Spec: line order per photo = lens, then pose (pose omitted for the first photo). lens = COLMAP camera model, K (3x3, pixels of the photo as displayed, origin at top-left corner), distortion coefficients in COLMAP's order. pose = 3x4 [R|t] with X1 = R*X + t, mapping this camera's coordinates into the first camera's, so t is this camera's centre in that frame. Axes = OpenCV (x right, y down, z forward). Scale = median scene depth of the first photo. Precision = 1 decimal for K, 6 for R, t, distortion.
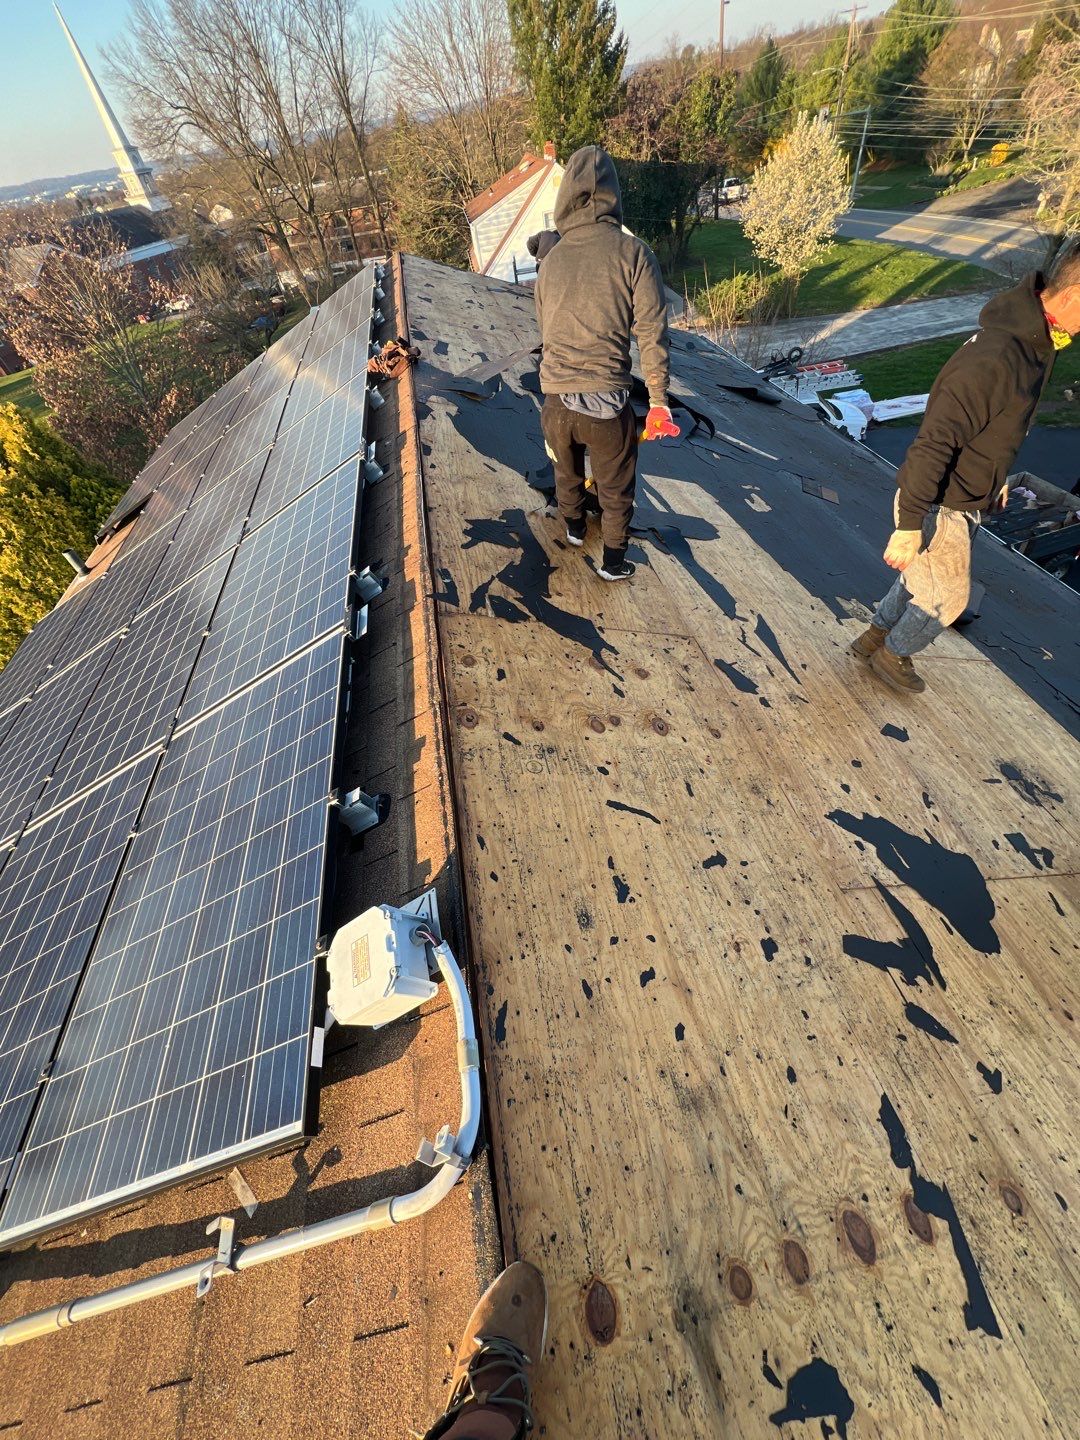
lens RADIAL K [[570.5, 0, 543.8], [0, 570.5, 716.8], [0, 0, 1]] dist [-0.001864, 0.000158]
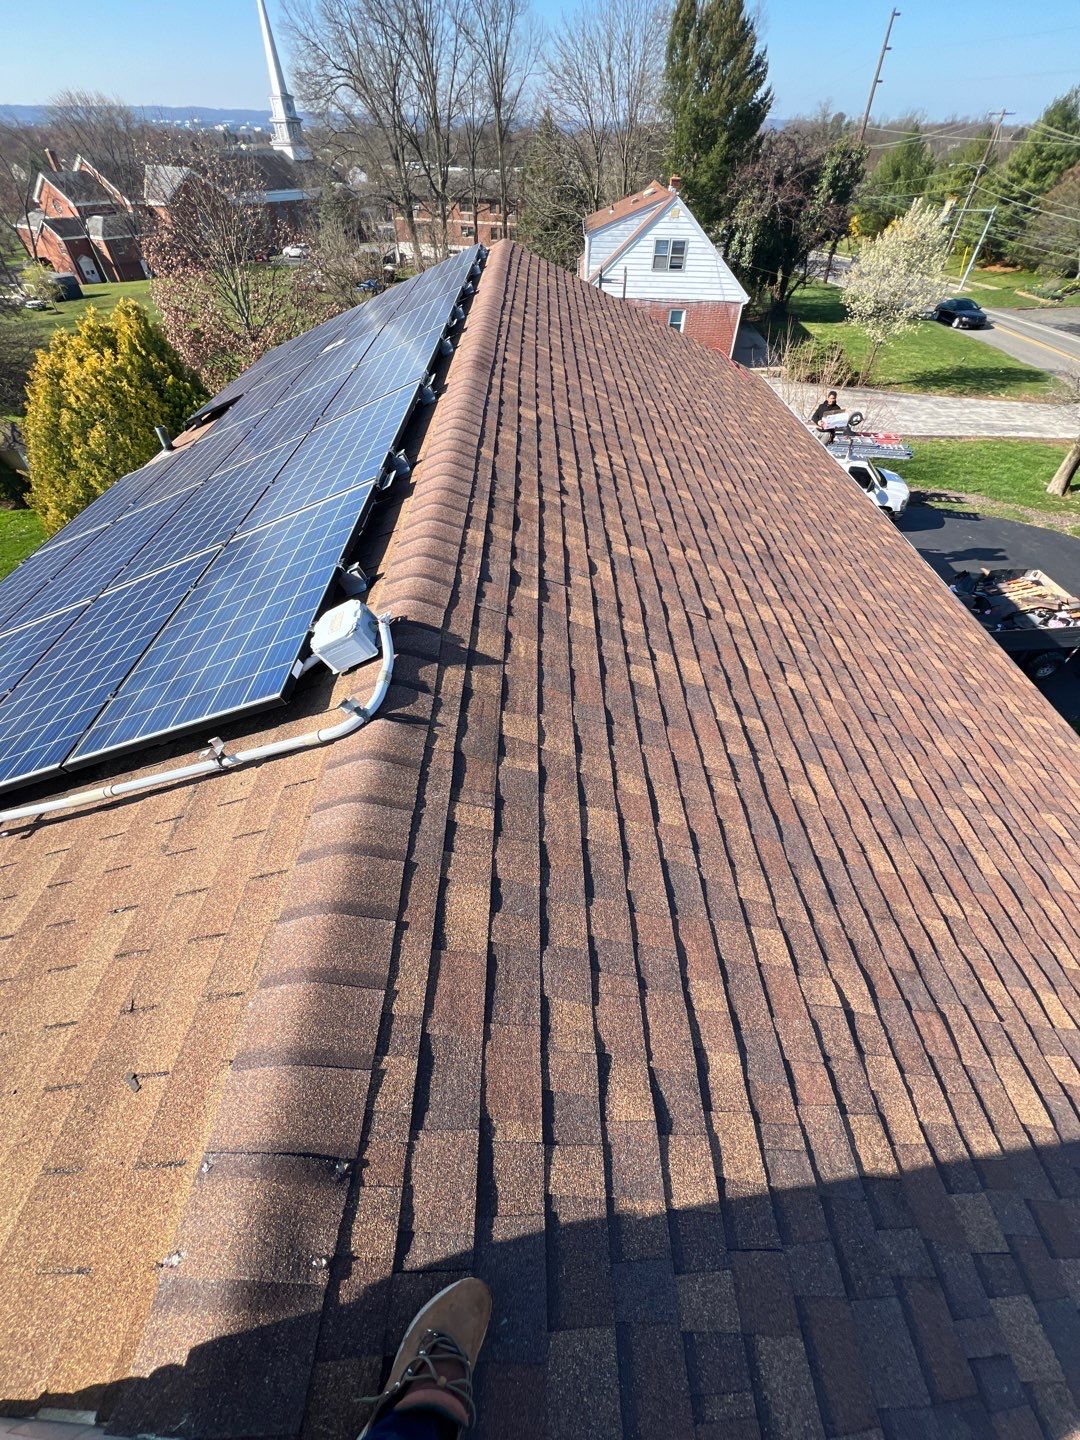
lens RADIAL K [[569.0, 0, 543.5], [0, 569.0, 716.7], [0, 0, 1]] dist [-0.001227, -0.000067]
pose [[0.973600, 0.227536, -0.018200, 0.158725], [-0.227783, 0.973627, -0.012877, 0.259728], [0.014790, 0.016683, 0.999751, -0.279002]]
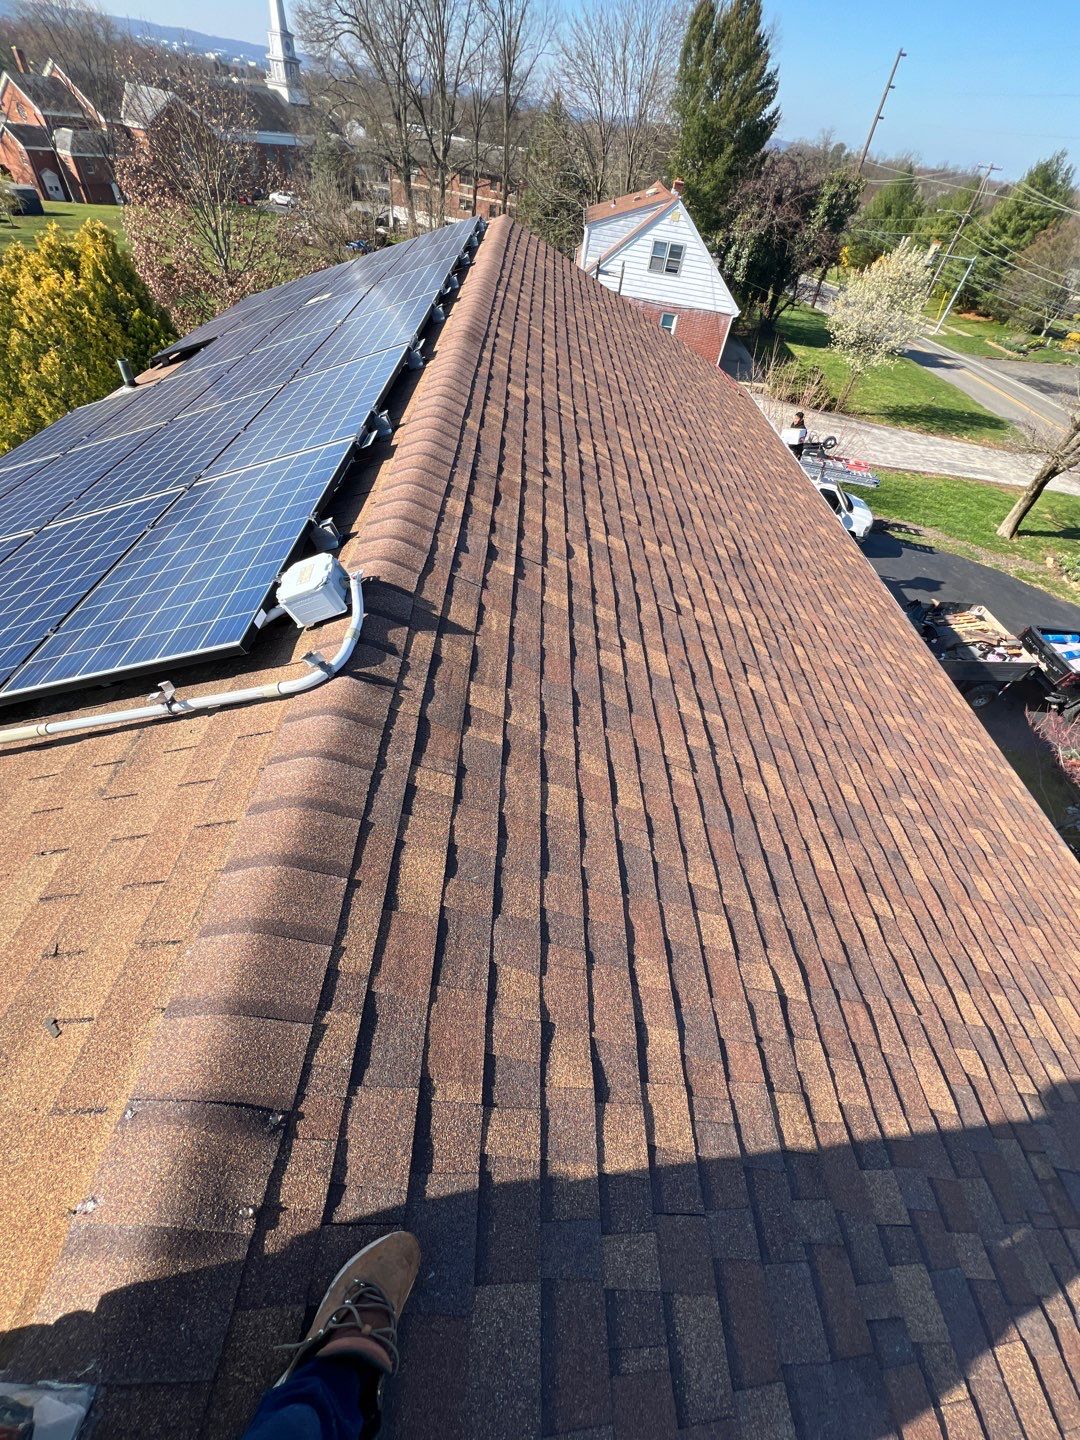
lens RADIAL K [[570.5, 0, 543.8], [0, 570.5, 716.8], [0, 0, 1]] dist [-0.001864, 0.000158]
pose [[0.949711, 0.307907, 0.056947, 0.152991], [-0.307264, 0.951415, -0.019941, 0.285044], [-0.060321, 0.001441, 0.998178, -0.277097]]
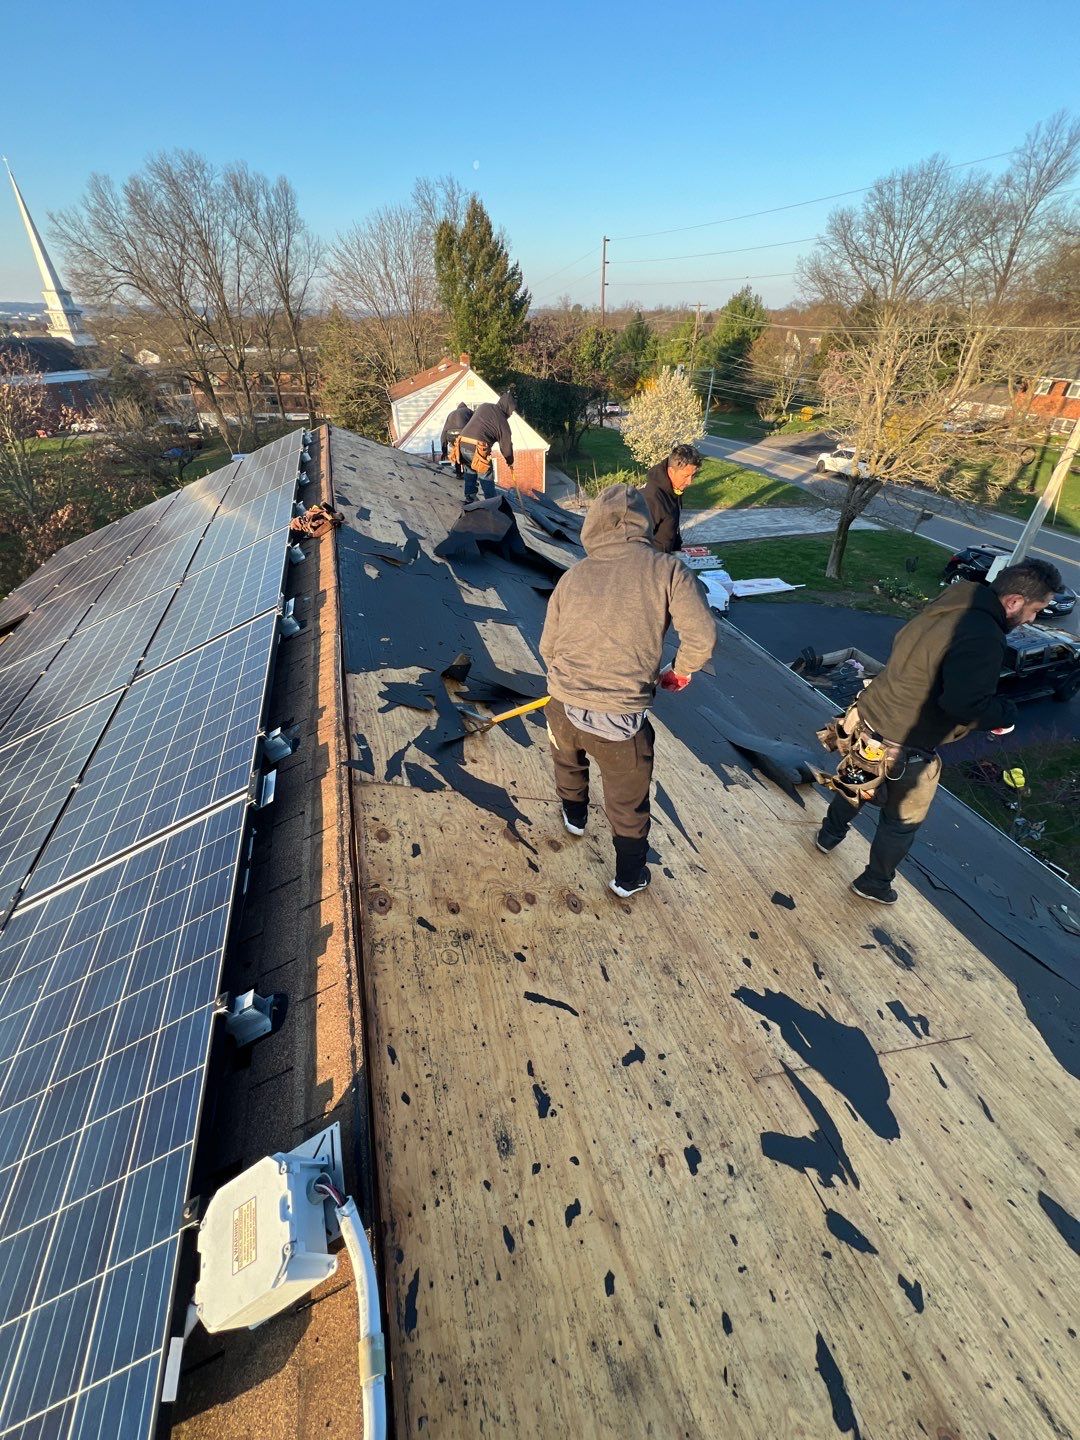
lens RADIAL K [[570.5, 0, 543.8], [0, 570.5, 716.8], [0, 0, 1]] dist [-0.001864, 0.000158]
pose [[0.983059, 0.046992, 0.177164, -0.033138], [-0.006180, 0.974525, -0.224196, -0.059907], [-0.183186, 0.219303, 0.958305, -0.023403]]
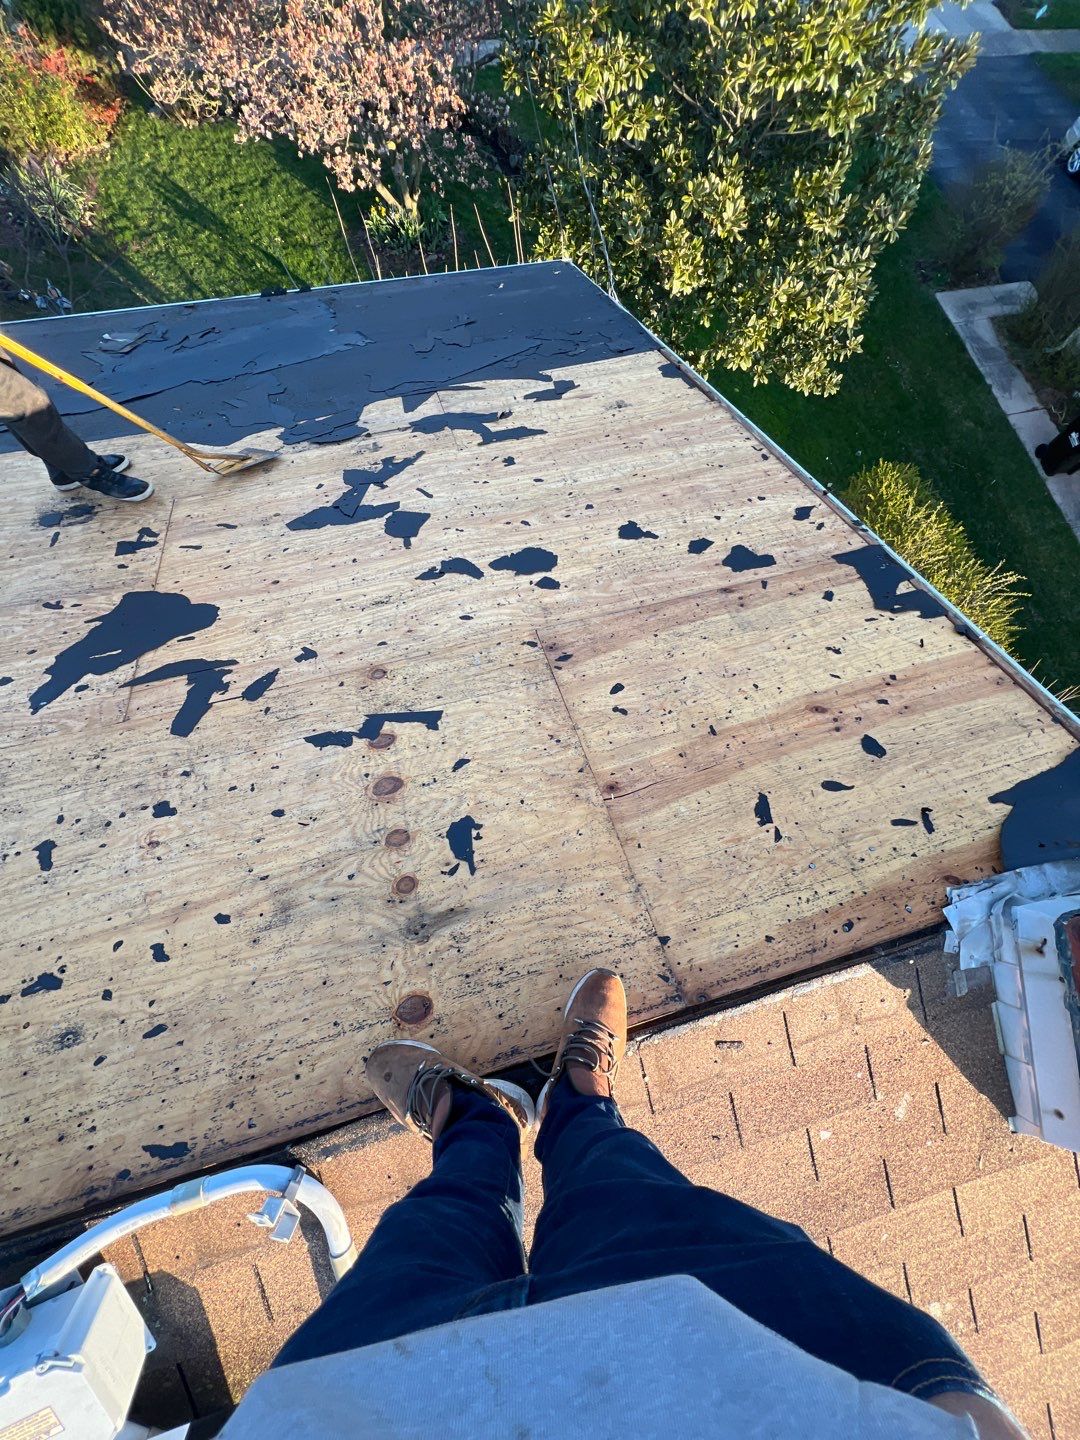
lens RADIAL K [[570.5, 0, 543.8], [0, 570.5, 716.8], [0, 0, 1]] dist [-0.001864, 0.000158]
pose [[-0.087176, -0.908440, 0.408825, 0.051807], [0.691210, 0.240368, 0.681508, 0.089874], [-0.717377, 0.341995, 0.606968, -0.054311]]
